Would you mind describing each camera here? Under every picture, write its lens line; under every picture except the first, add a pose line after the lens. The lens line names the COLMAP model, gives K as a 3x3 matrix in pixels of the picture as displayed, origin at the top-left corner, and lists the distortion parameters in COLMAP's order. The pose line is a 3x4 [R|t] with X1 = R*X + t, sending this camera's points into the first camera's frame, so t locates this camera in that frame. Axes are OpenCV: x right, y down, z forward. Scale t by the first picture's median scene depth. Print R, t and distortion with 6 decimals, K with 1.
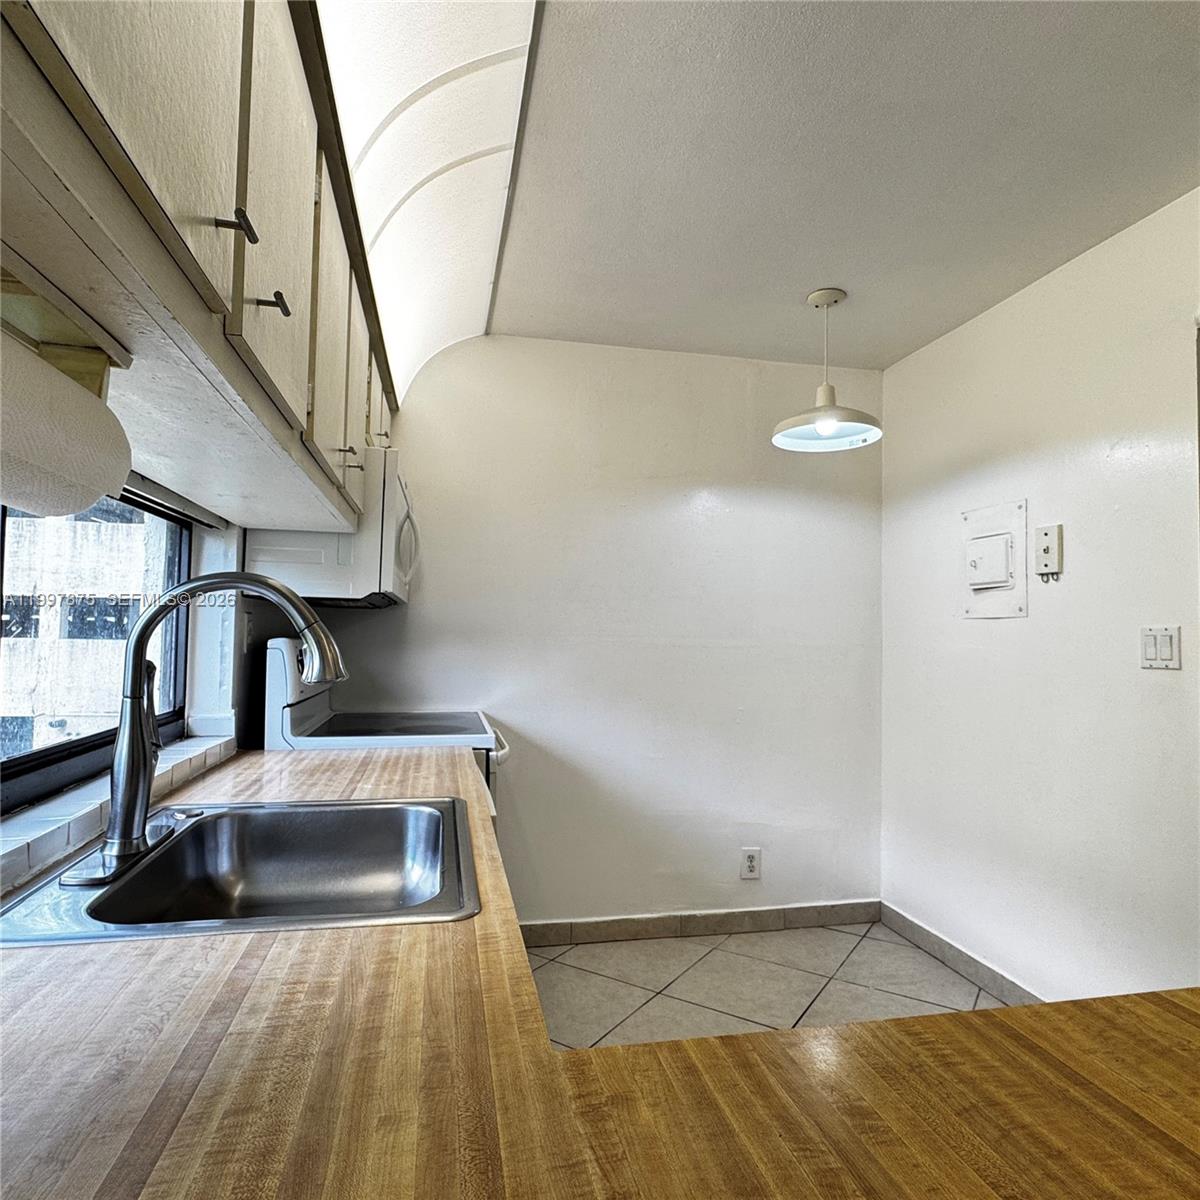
lens RADIAL K [[754.1, 0, 600.0], [0, 754.1, 600.0], [0, 0, 1]] dist [-0.001380, -0.000321]
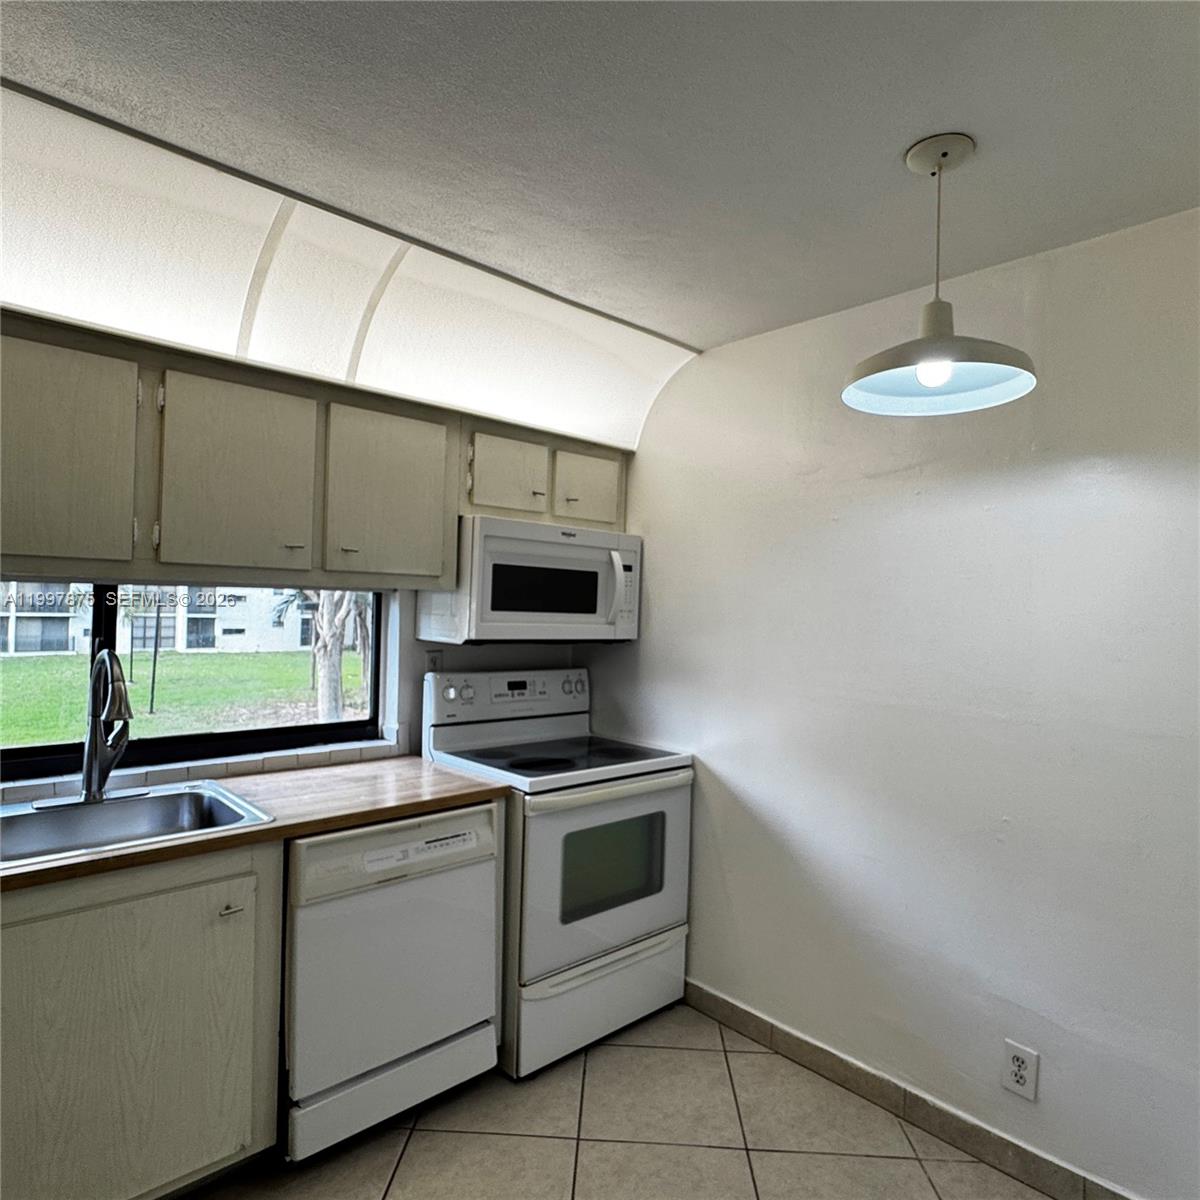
lens RADIAL K [[768.0, 0, 600.0], [0, 768.0, 600.0], [0, 0, 1]] dist [0.002992, -0.000049]
pose [[0.517943, -0.004652, -0.855402, 0.616679], [0.017705, 0.999829, 0.005283, -0.054697], [0.855232, -0.017882, 0.517937, 0.410428]]
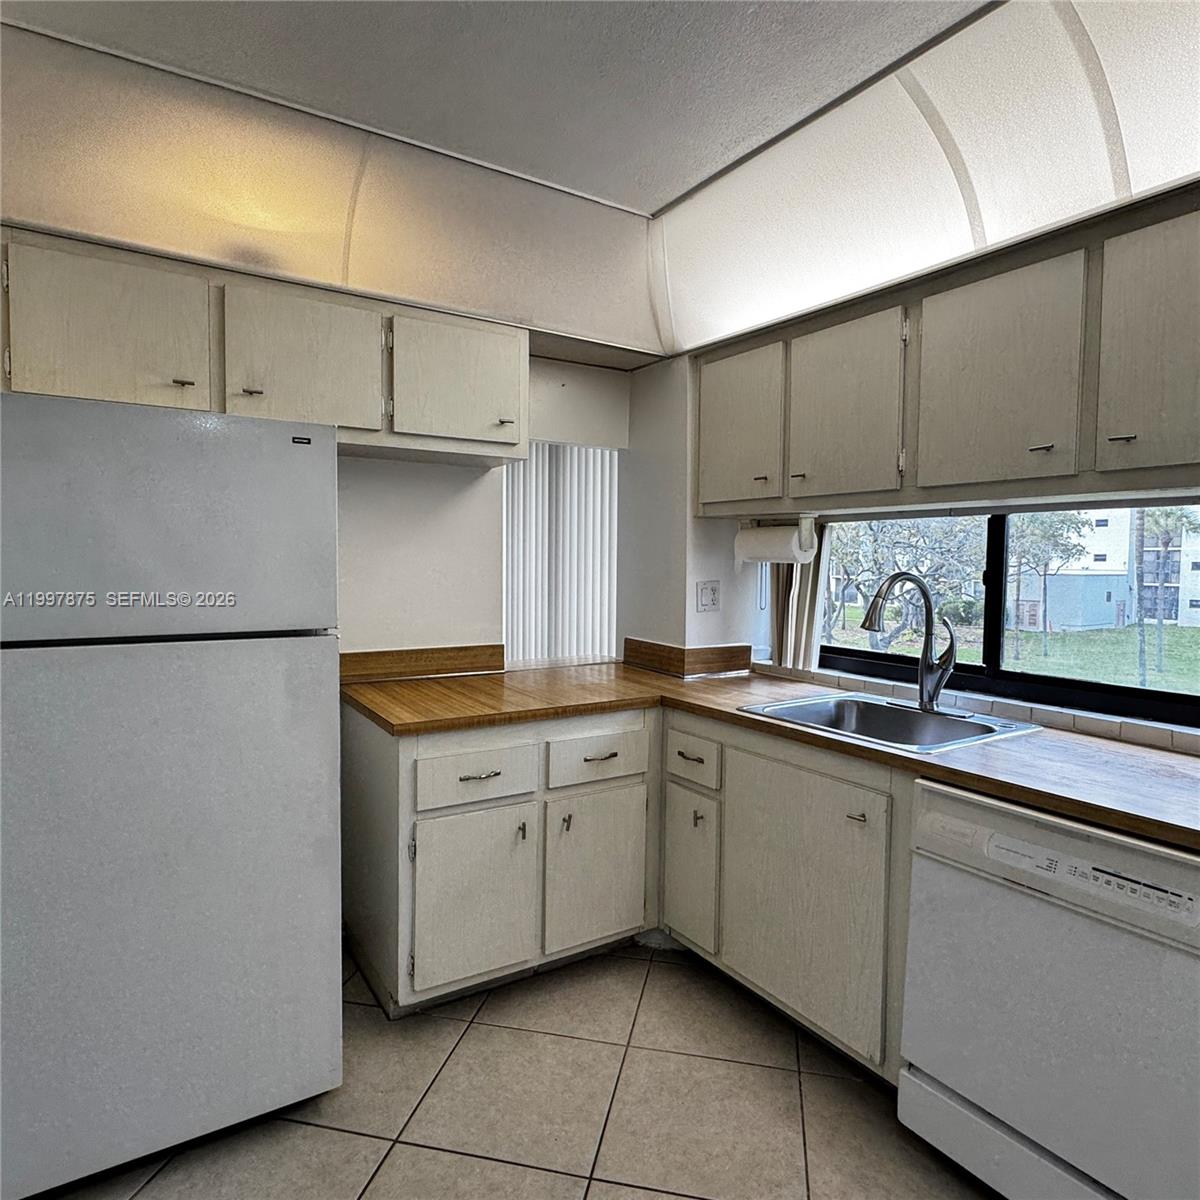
lens RADIAL K [[768.0, 0, 600.0], [0, 768.0, 600.0], [0, 0, 1]] dist [0.002992, -0.000049]
pose [[-0.935640, -0.001039, -0.352953, 0.356002], [-0.004085, 0.999961, 0.007885, 0.008642], [0.352931, 0.008819, -0.935608, 0.997276]]
